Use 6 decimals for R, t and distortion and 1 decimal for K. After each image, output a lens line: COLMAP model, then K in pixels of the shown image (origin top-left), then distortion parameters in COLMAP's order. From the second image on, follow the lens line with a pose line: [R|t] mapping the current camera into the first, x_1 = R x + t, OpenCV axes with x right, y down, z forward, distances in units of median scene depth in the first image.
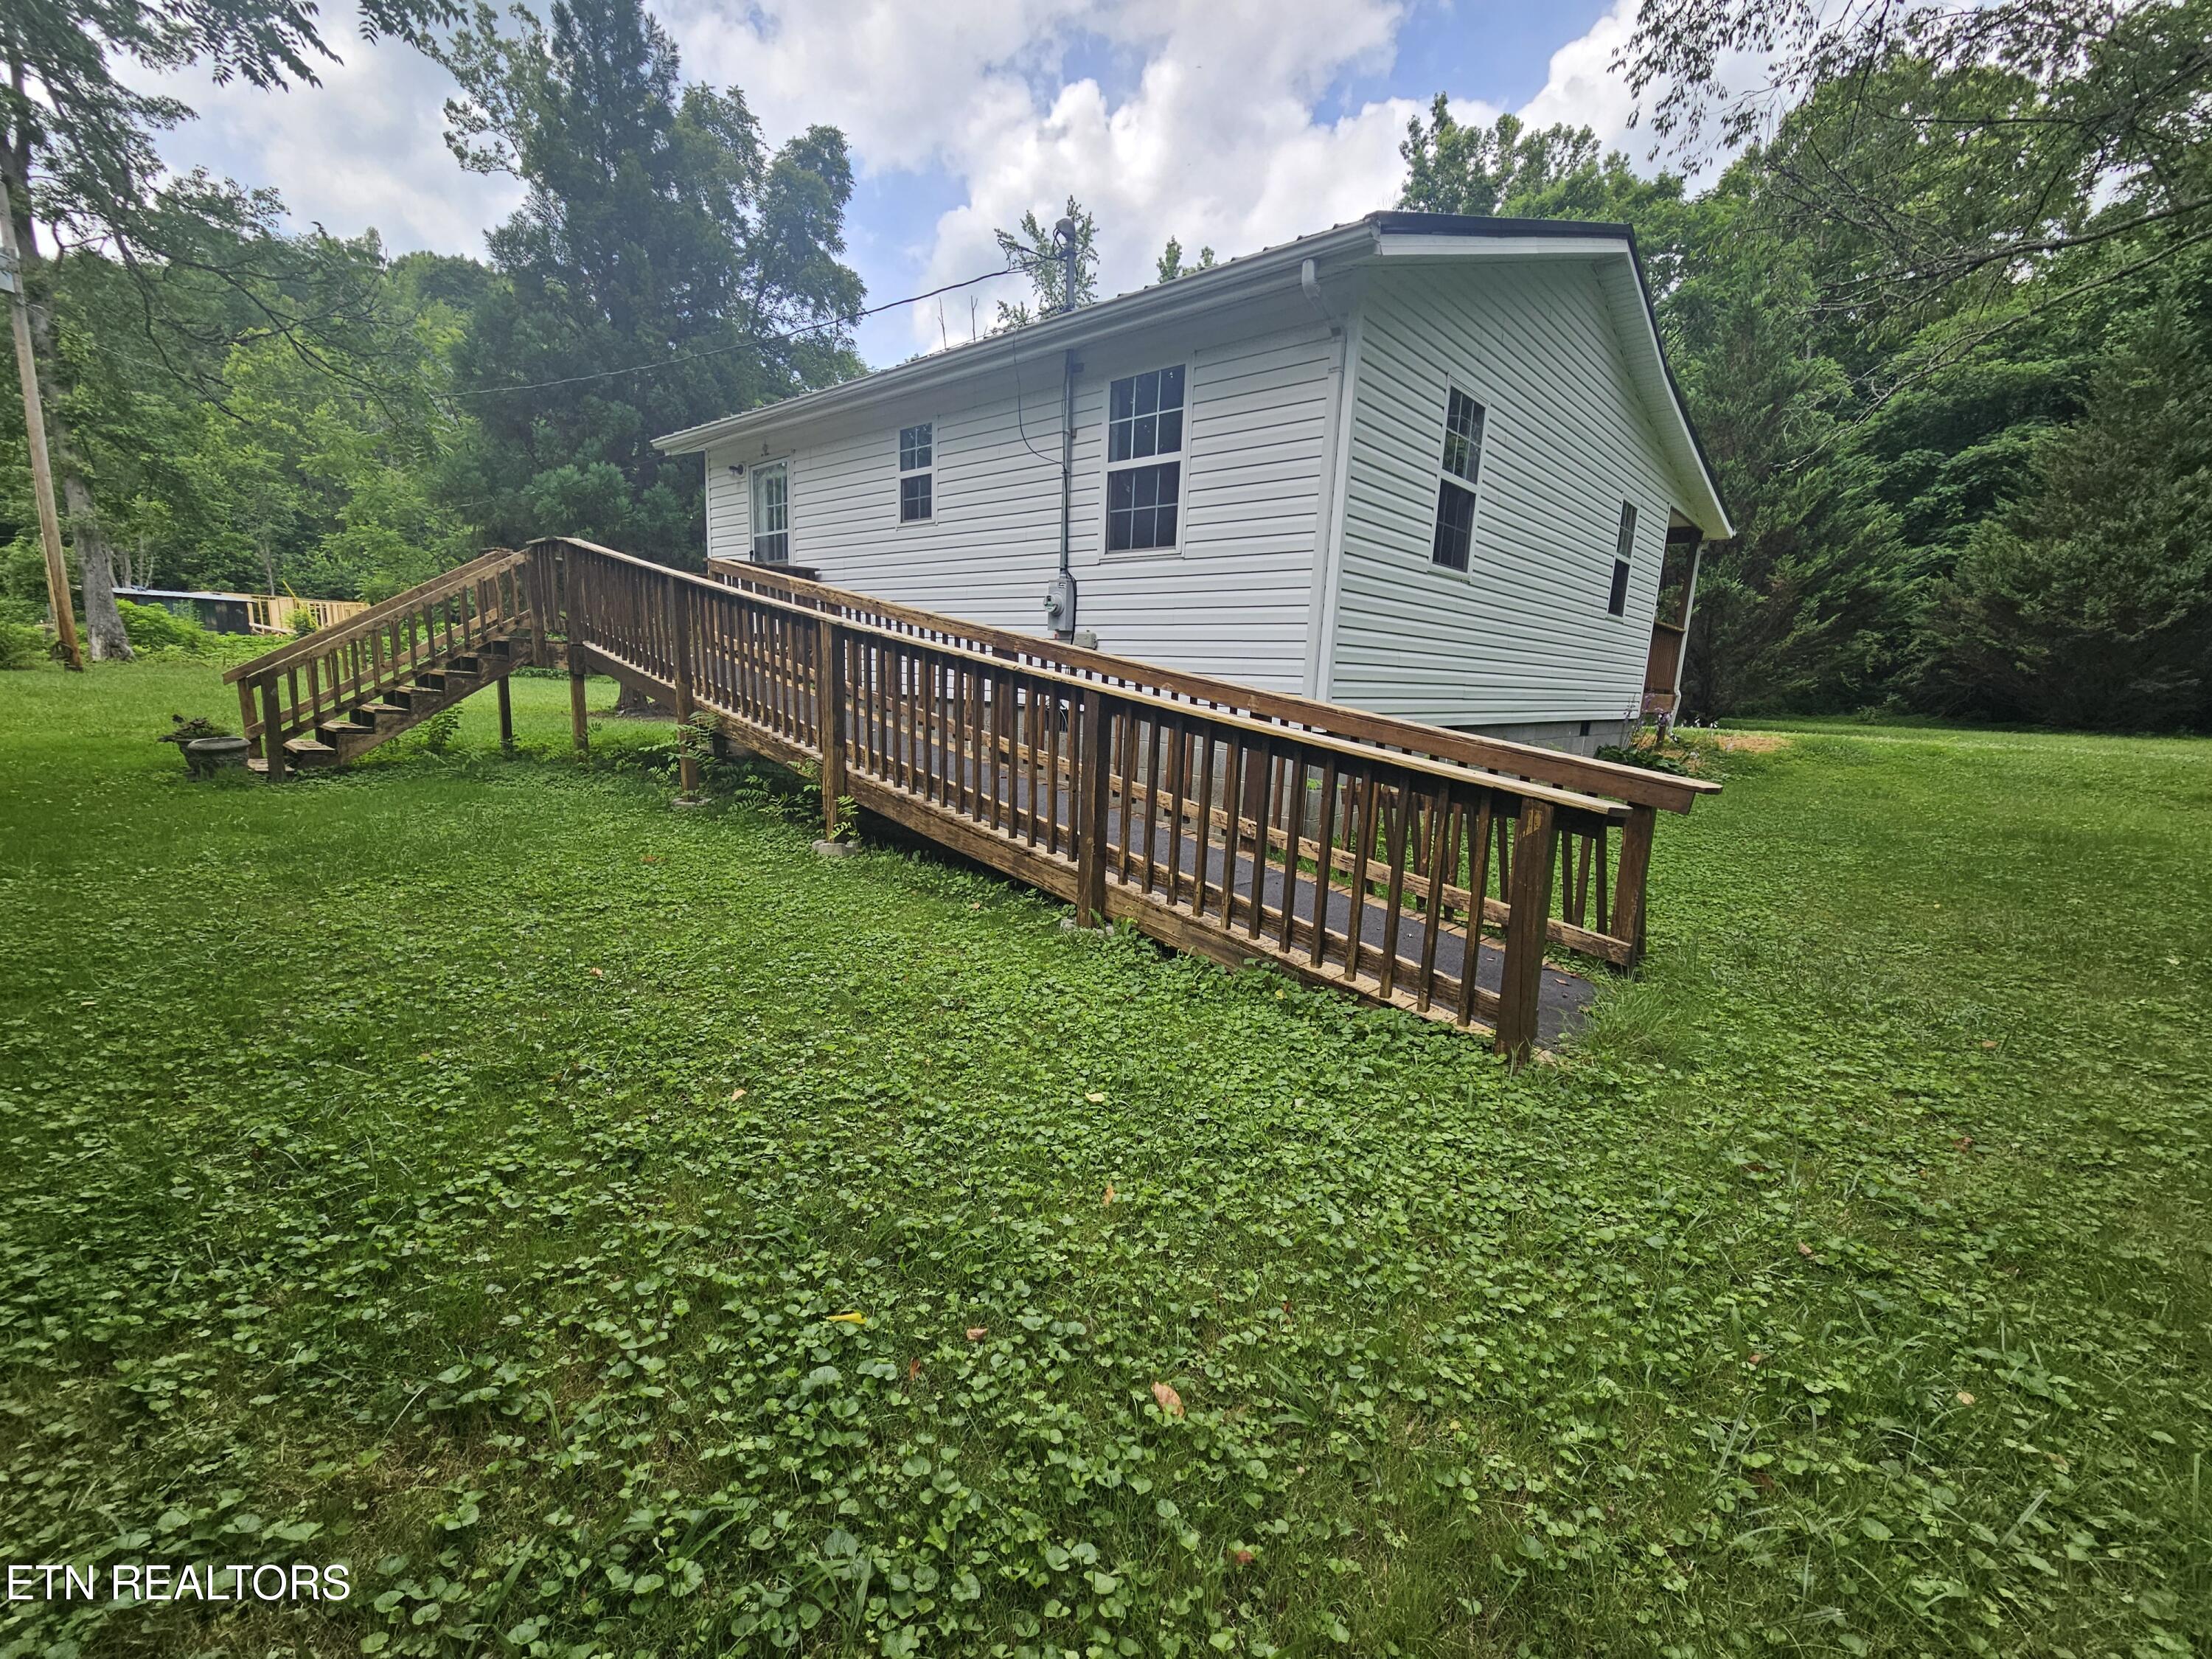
lens RADIAL K [[913.3, 0, 1106.5], [0, 913.3, 843.8], [0, 0, 1]] dist [0.002069, -0.001475]
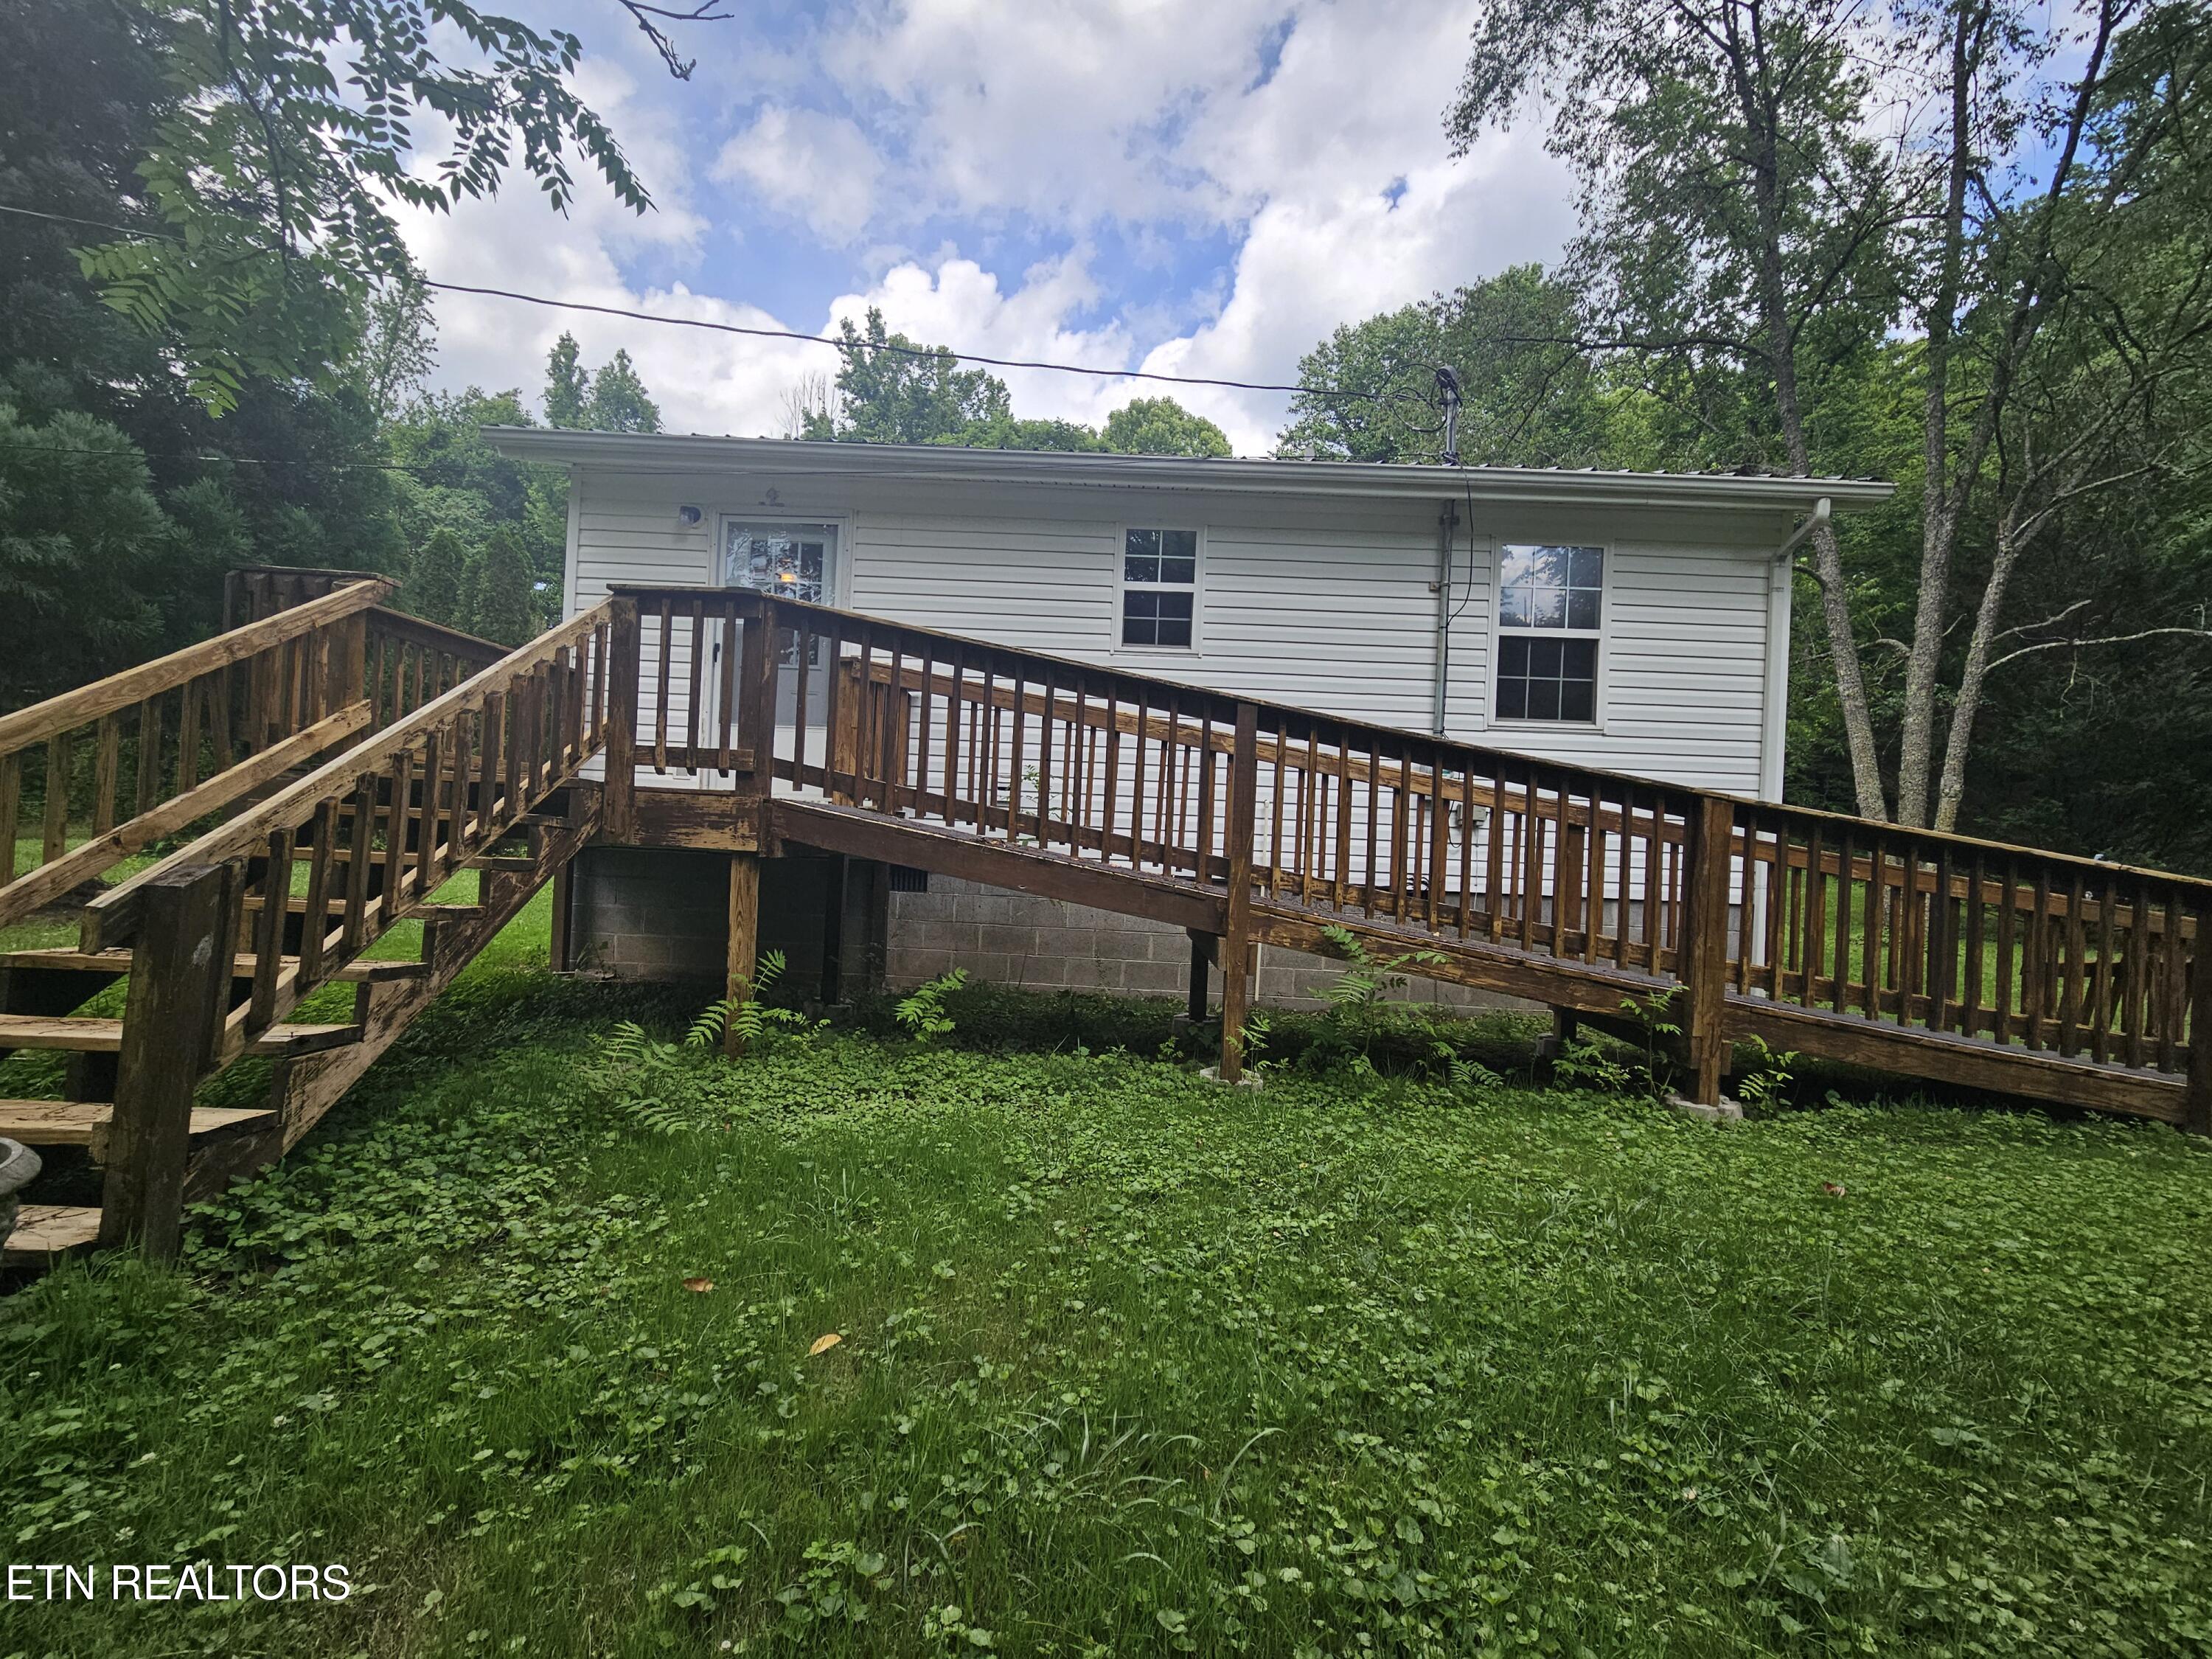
lens RADIAL K [[913.3, 0, 1105.0], [0, 913.3, 830.6], [0, 0, 1]] dist [0.002069, -0.001475]
pose [[0.749460, 0.000506, 0.662049, -0.819961], [0.111128, 0.985715, -0.126555, -0.126435], [-0.652656, 0.168420, 0.738698, 0.551367]]
